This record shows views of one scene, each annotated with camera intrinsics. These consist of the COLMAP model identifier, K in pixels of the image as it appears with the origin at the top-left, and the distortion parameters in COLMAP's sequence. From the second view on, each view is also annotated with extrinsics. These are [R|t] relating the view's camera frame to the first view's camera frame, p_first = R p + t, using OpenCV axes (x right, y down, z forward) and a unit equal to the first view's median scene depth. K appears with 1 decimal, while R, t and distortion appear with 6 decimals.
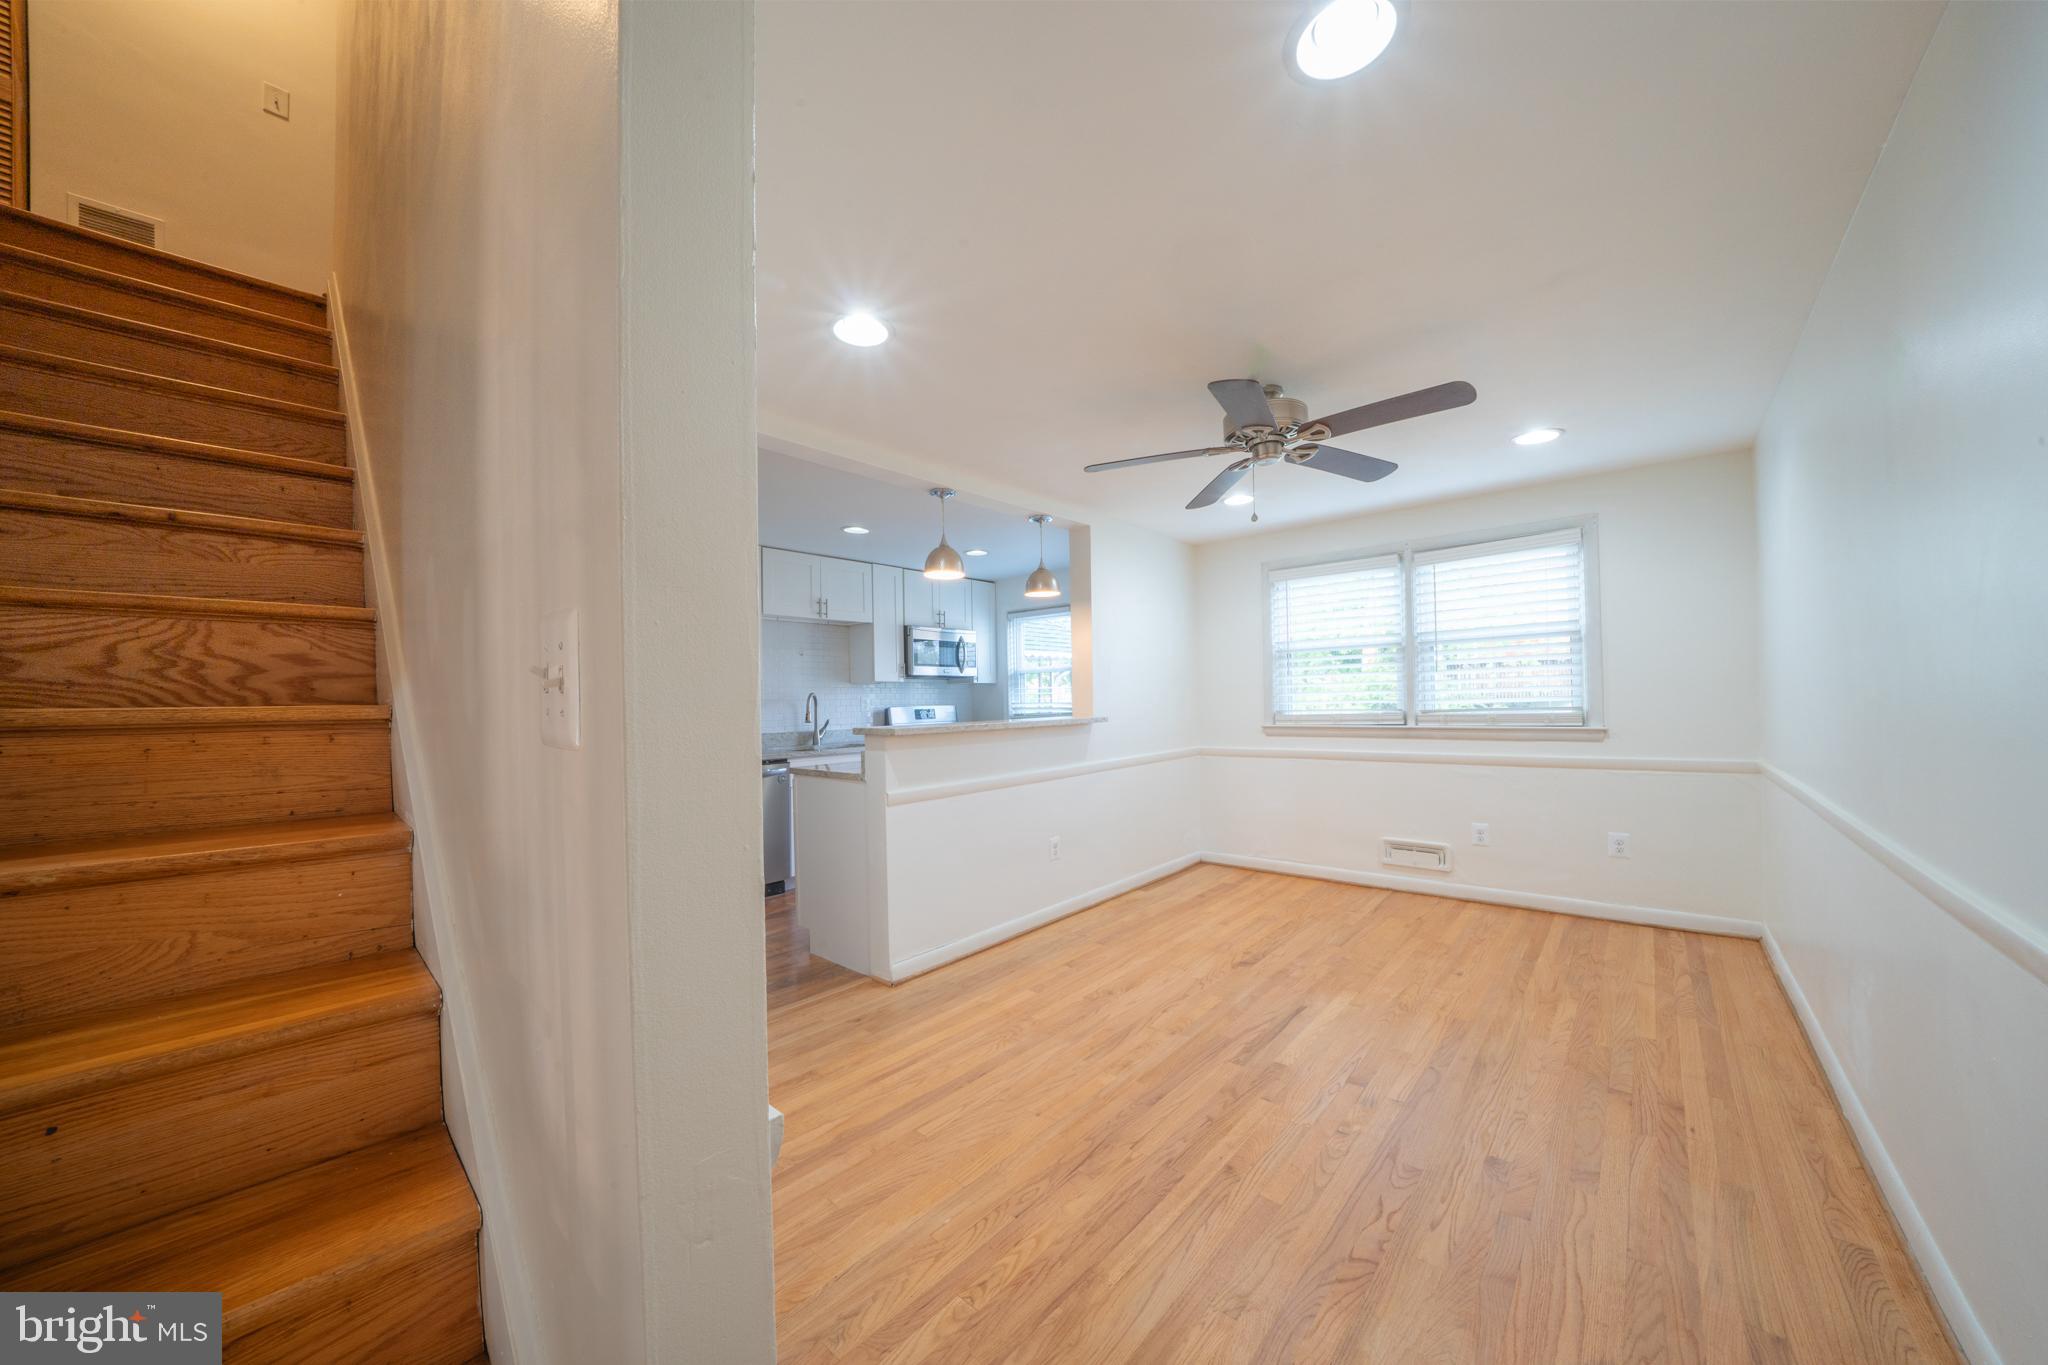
lens RADIAL K [[713.2, 0, 1016.8], [0, 713.2, 695.4], [0, 0, 1]] dist [-0.022115, 0.000177]
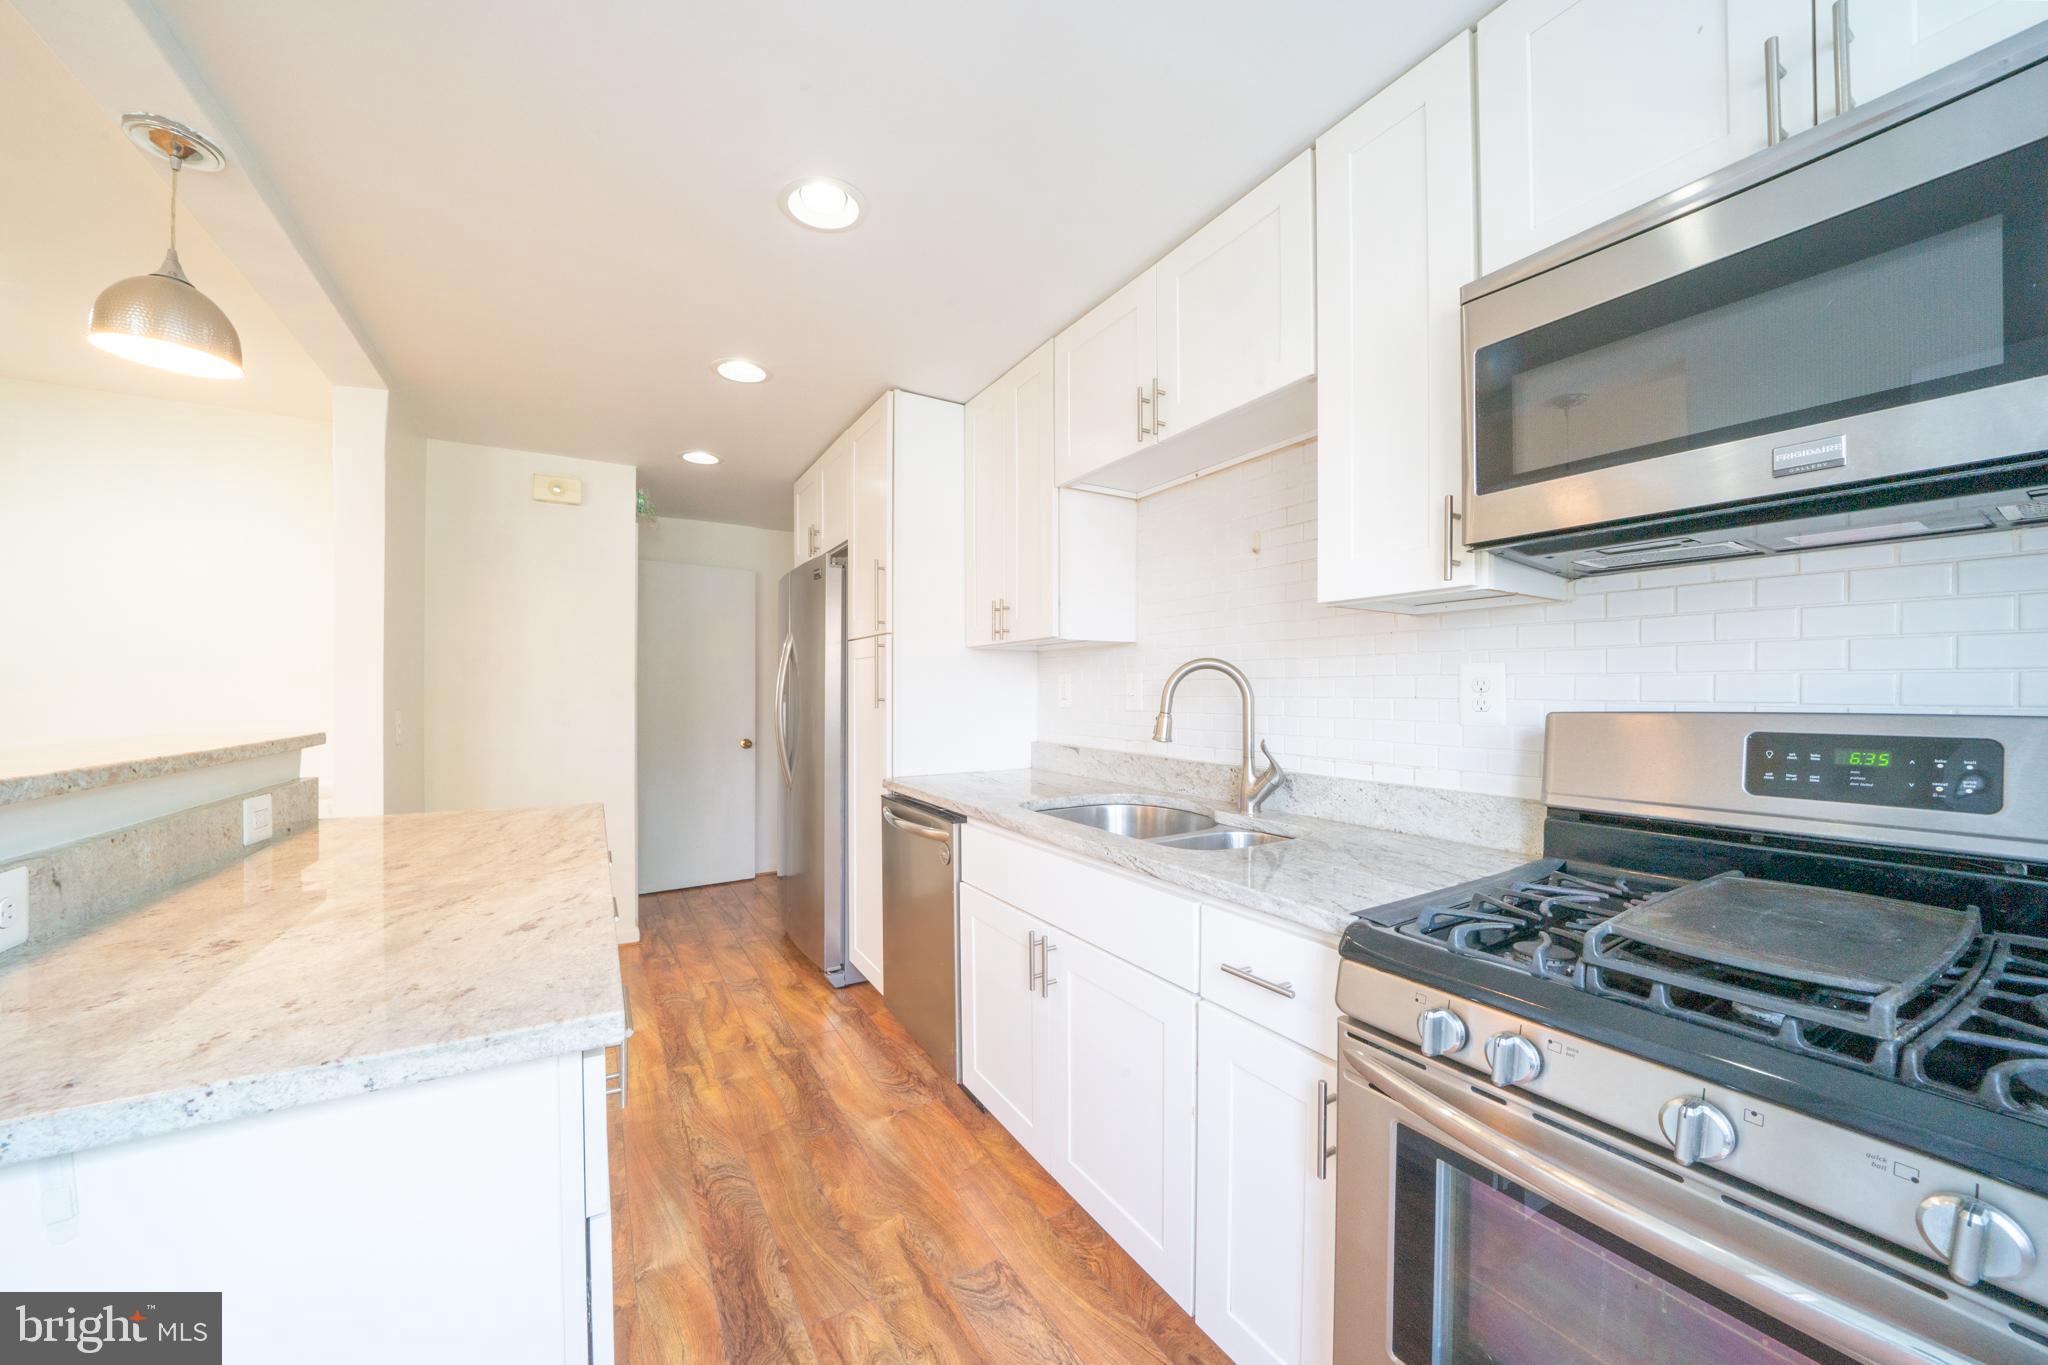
lens RADIAL K [[713.2, 0, 1016.8], [0, 713.2, 695.4], [0, 0, 1]] dist [-0.022115, 0.000177]
pose [[-0.293275, 0.022403, -0.955766, 0.128645], [0.009427, 0.999745, 0.020541, 0.010917], [0.955982, -0.002986, -0.293411, 1.722659]]
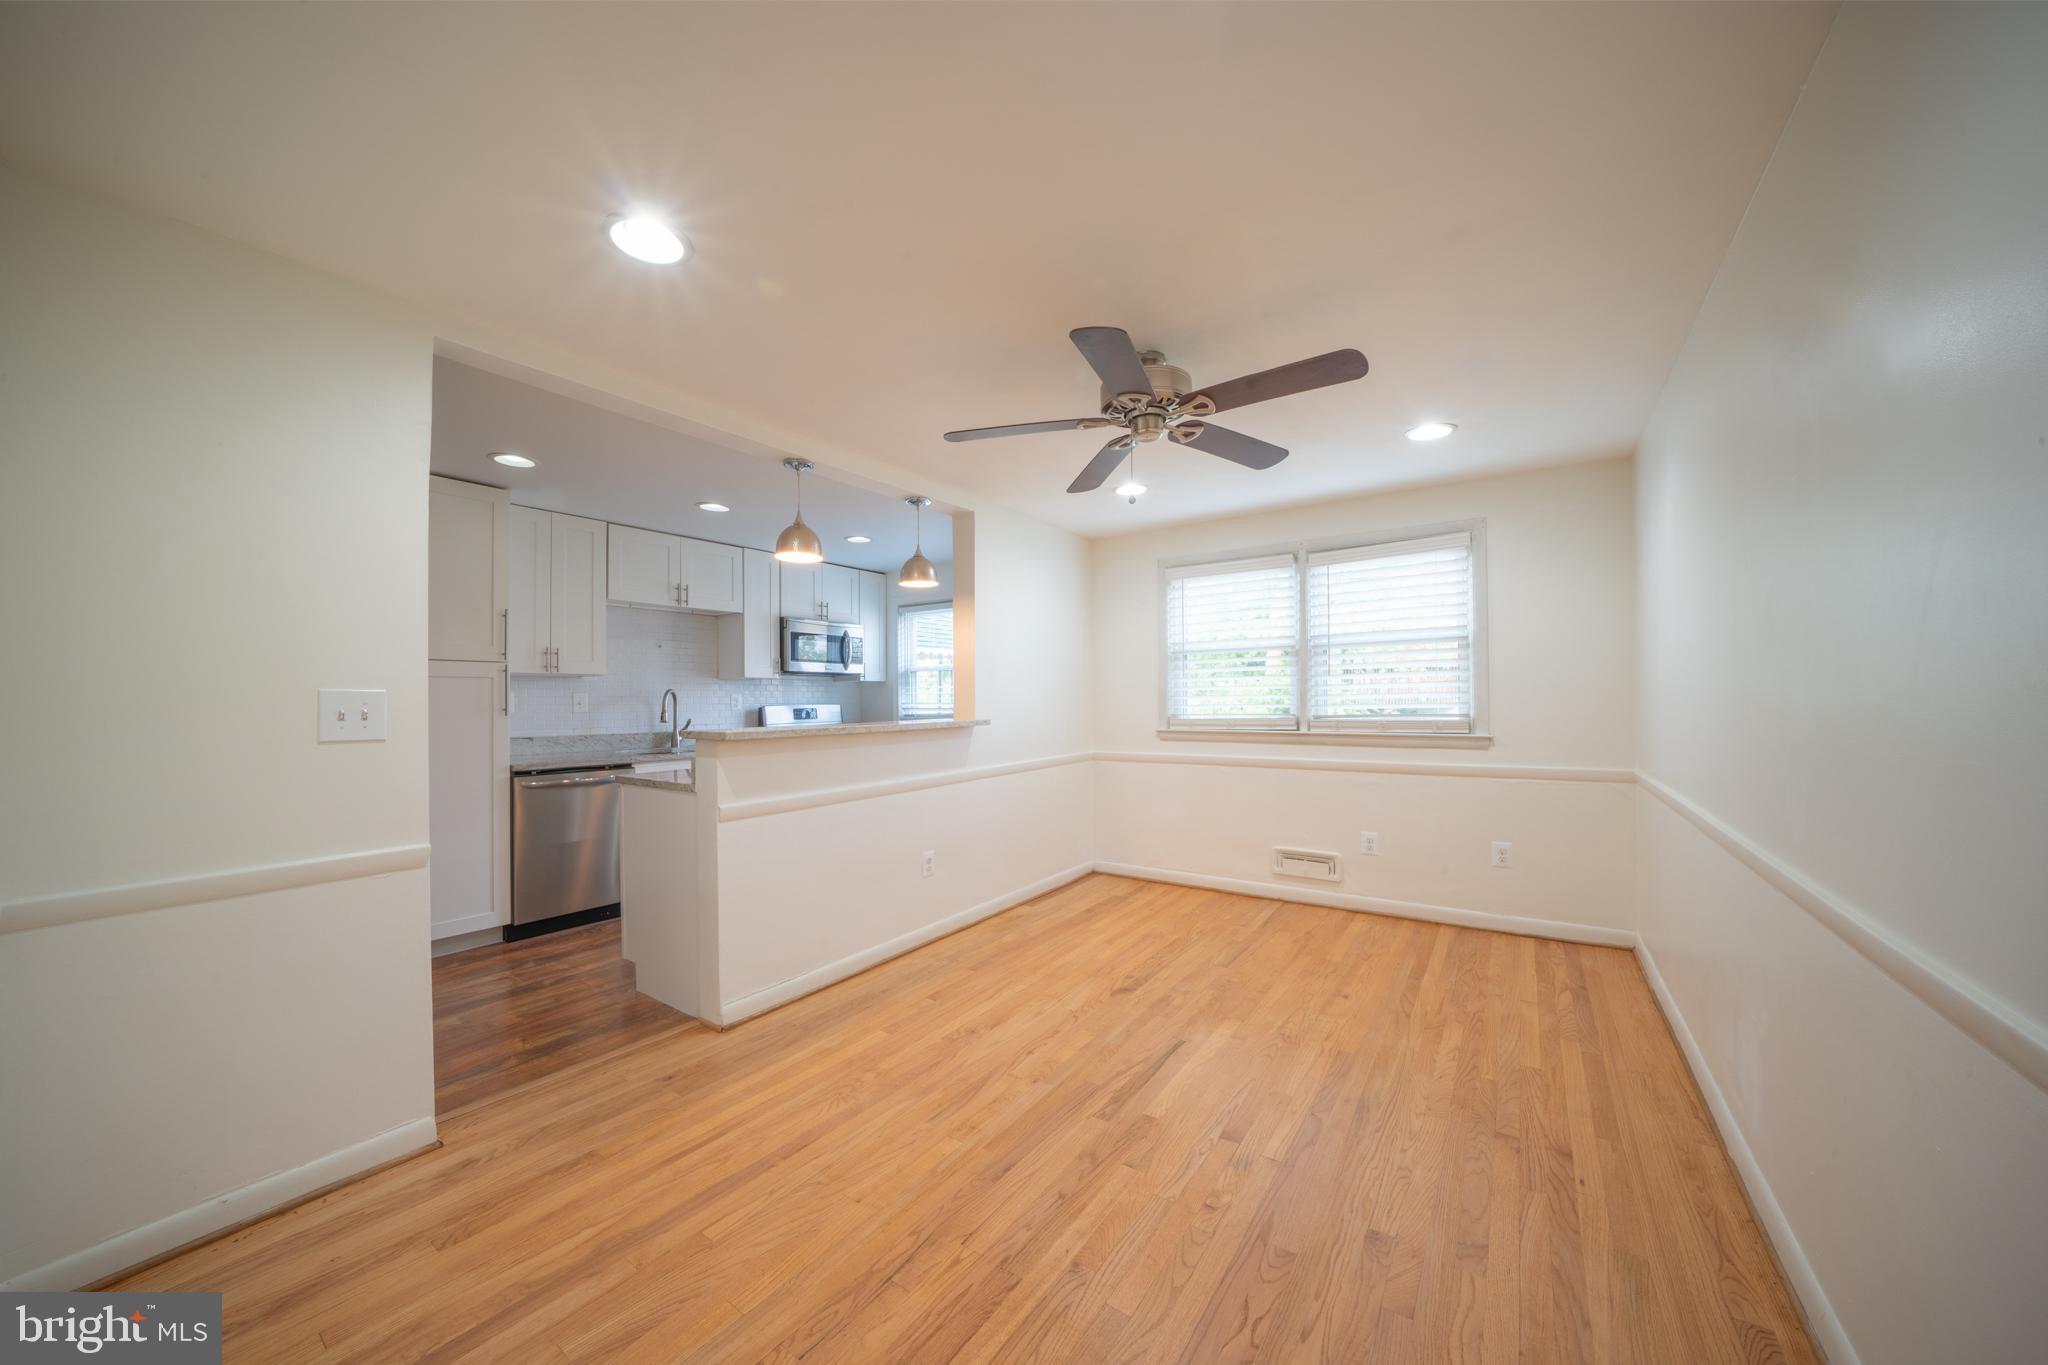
lens RADIAL K [[713.2, 0, 1016.8], [0, 713.2, 695.4], [0, 0, 1]] dist [-0.022115, 0.000177]
pose [[0.993507, 0.012370, 0.113098, 0.076600], [-0.012449, 0.999923, -0.000007, -0.002095], [-0.113089, -0.001401, 0.993584, 0.107027]]
